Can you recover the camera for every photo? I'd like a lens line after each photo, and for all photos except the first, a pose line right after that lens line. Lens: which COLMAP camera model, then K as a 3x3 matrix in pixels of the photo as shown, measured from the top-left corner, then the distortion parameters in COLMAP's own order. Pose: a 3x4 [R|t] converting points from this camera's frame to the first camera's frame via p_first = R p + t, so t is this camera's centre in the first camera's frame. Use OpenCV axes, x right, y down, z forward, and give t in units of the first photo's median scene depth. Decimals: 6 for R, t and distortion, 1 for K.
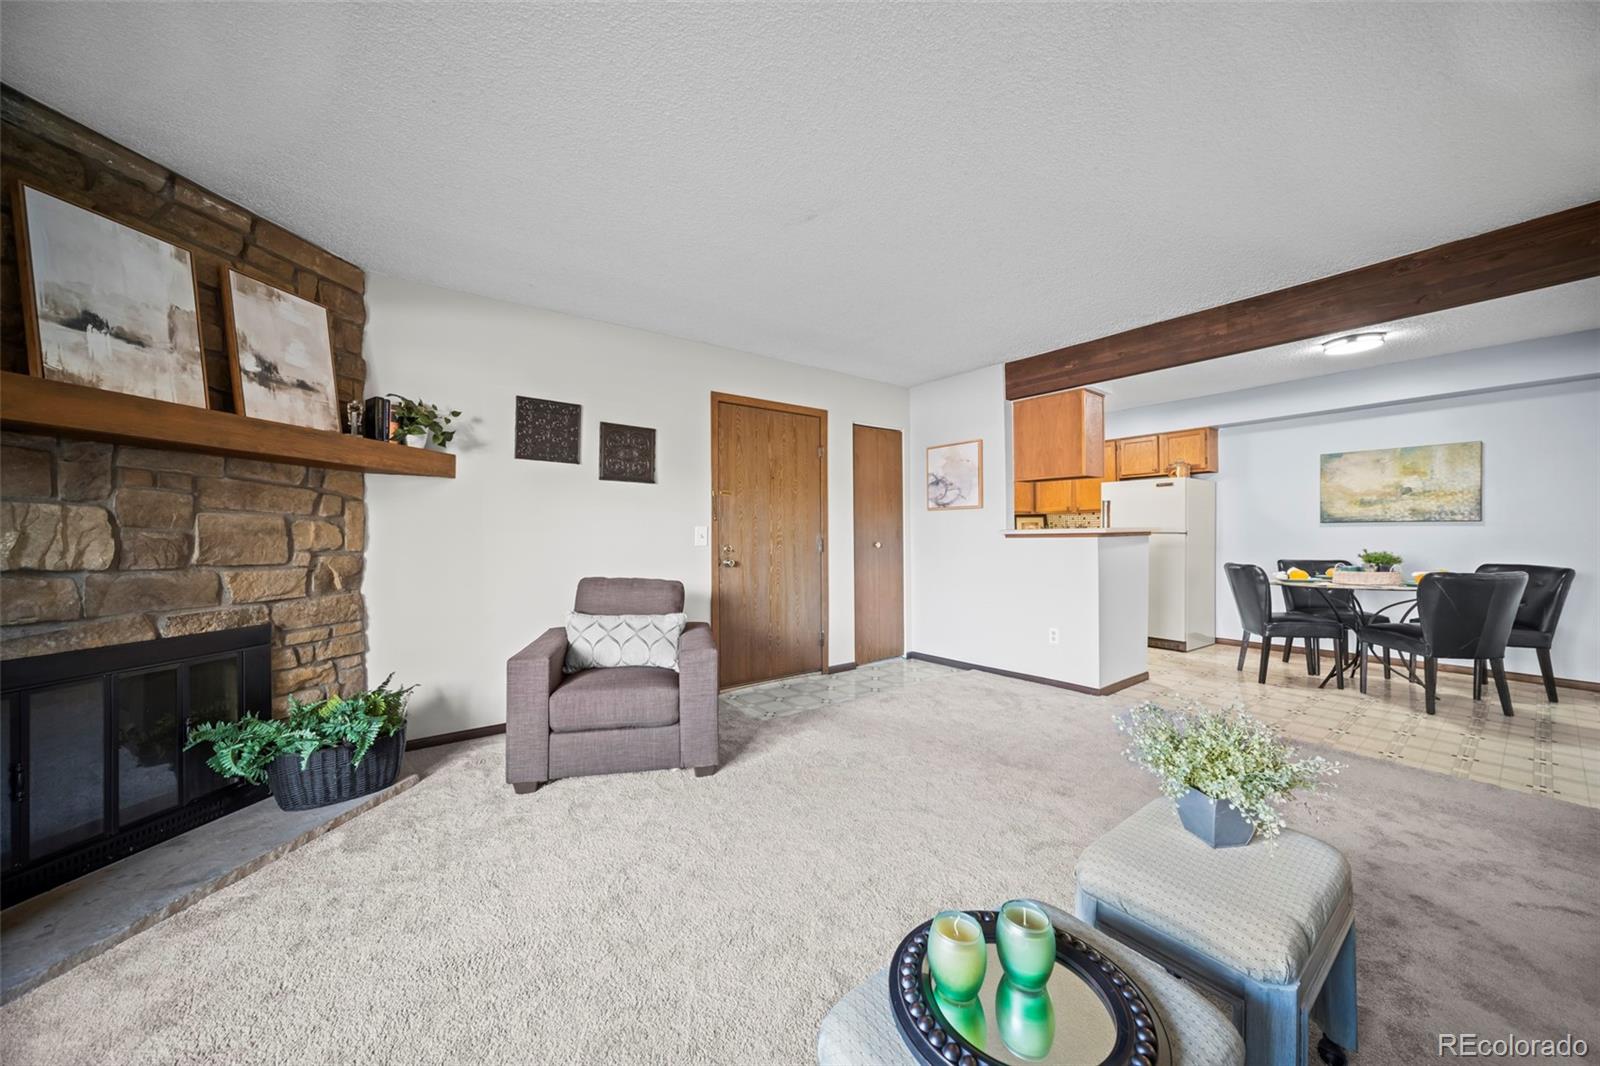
lens RADIAL K [[556.9, 0, 794.0], [0, 556.9, 530.8], [0, 0, 1]] dist [-0.009155, 0.000738]
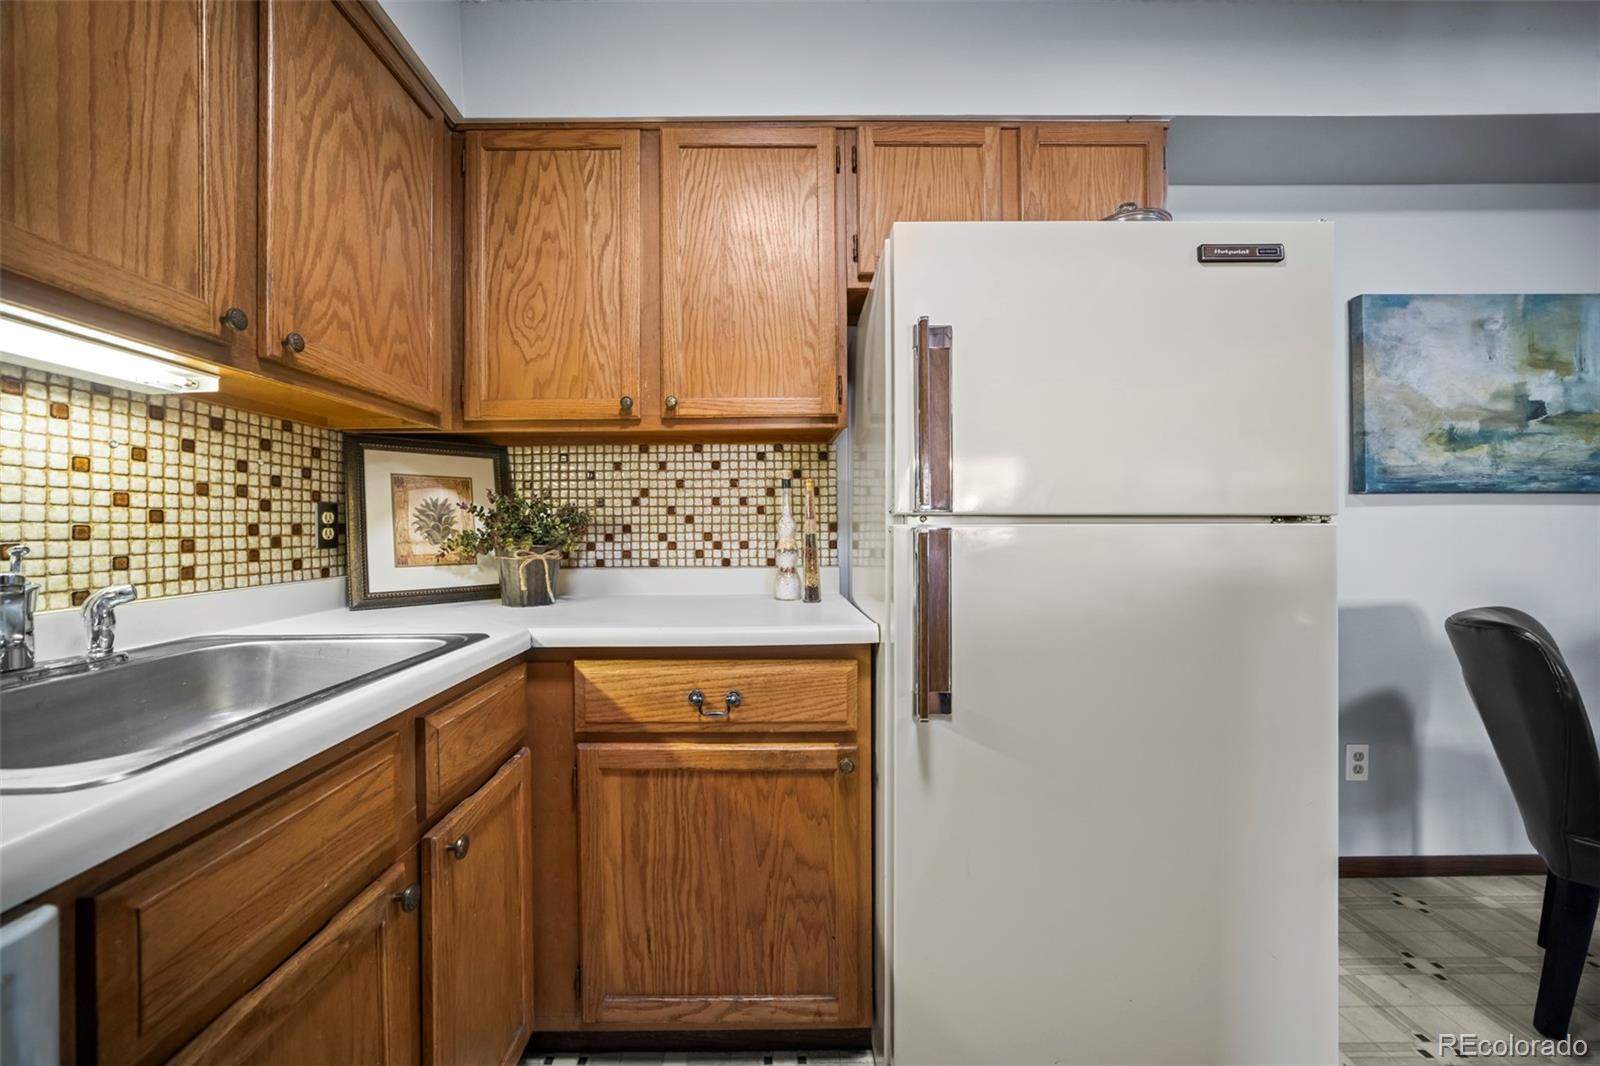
lens RADIAL K [[556.9, 0, 795.9], [0, 556.9, 523.9], [0, 0, 1]] dist [-0.009155, 0.000738]
pose [[0.579310, 0.001601, 0.815106, 0.488523], [-0.004676, 0.999988, 0.001360, 0.005983], [-0.815094, -0.004599, 0.579310, 1.127911]]
